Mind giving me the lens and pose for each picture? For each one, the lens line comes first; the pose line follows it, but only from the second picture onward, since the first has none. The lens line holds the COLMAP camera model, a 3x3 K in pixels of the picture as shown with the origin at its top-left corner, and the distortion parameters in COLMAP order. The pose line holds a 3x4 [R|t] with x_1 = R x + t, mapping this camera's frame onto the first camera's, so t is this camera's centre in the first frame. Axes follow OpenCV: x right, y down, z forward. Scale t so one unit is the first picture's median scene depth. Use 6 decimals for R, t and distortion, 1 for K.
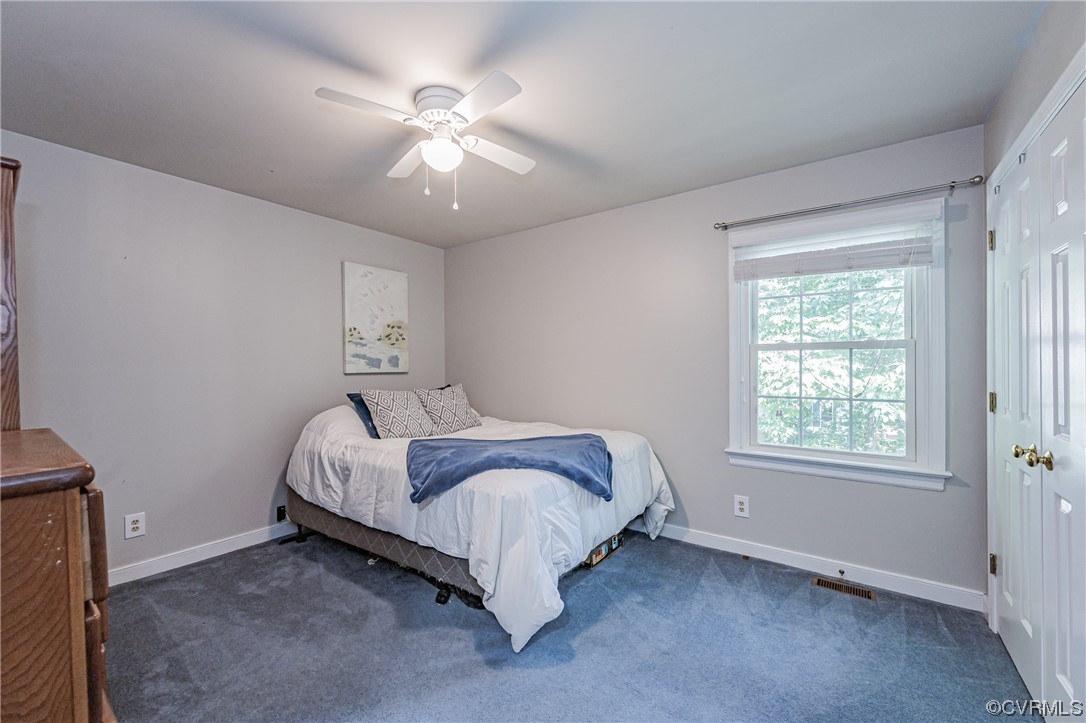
lens RADIAL K [[440.6, 0, 544.1], [0, 440.6, 359.3], [0, 0, 1]] dist [-0.000005, -0.000338]
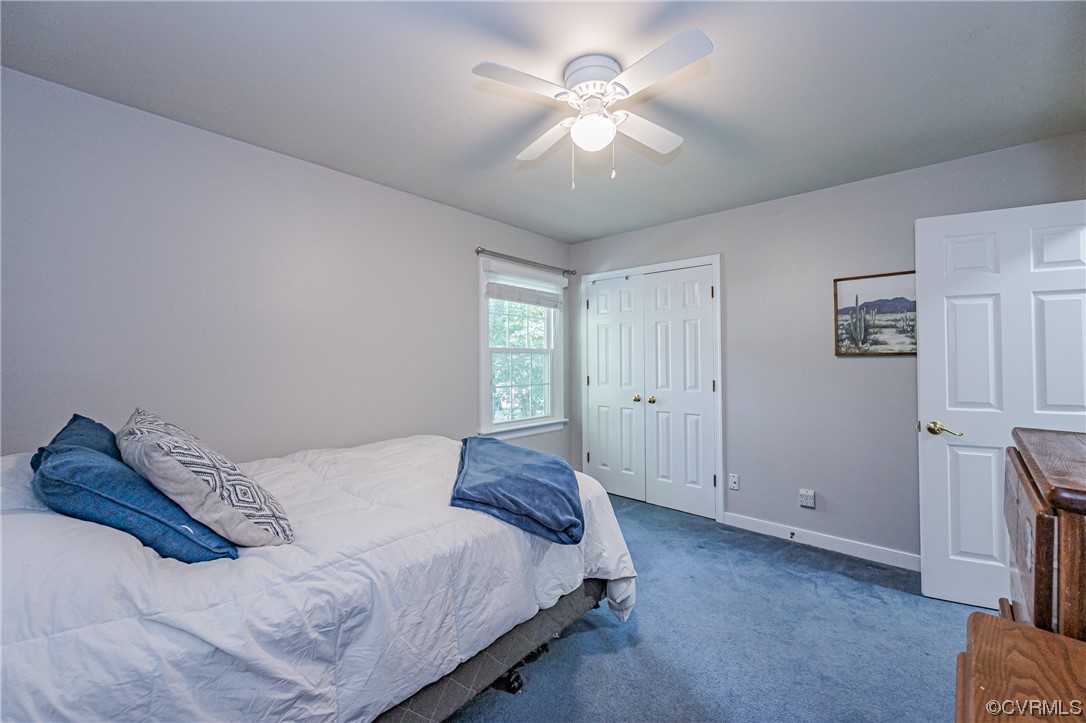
lens RADIAL K [[429.2, 0, 546.7], [0, 429.2, 355.3], [0, 0, 1]] dist [-0.000058, 0.000023]
pose [[0.105433, 0.018429, 0.994256, -0.880867], [-0.004401, 0.999827, -0.018066, 0.010607], [-0.994417, -0.002471, 0.105496, 0.813556]]
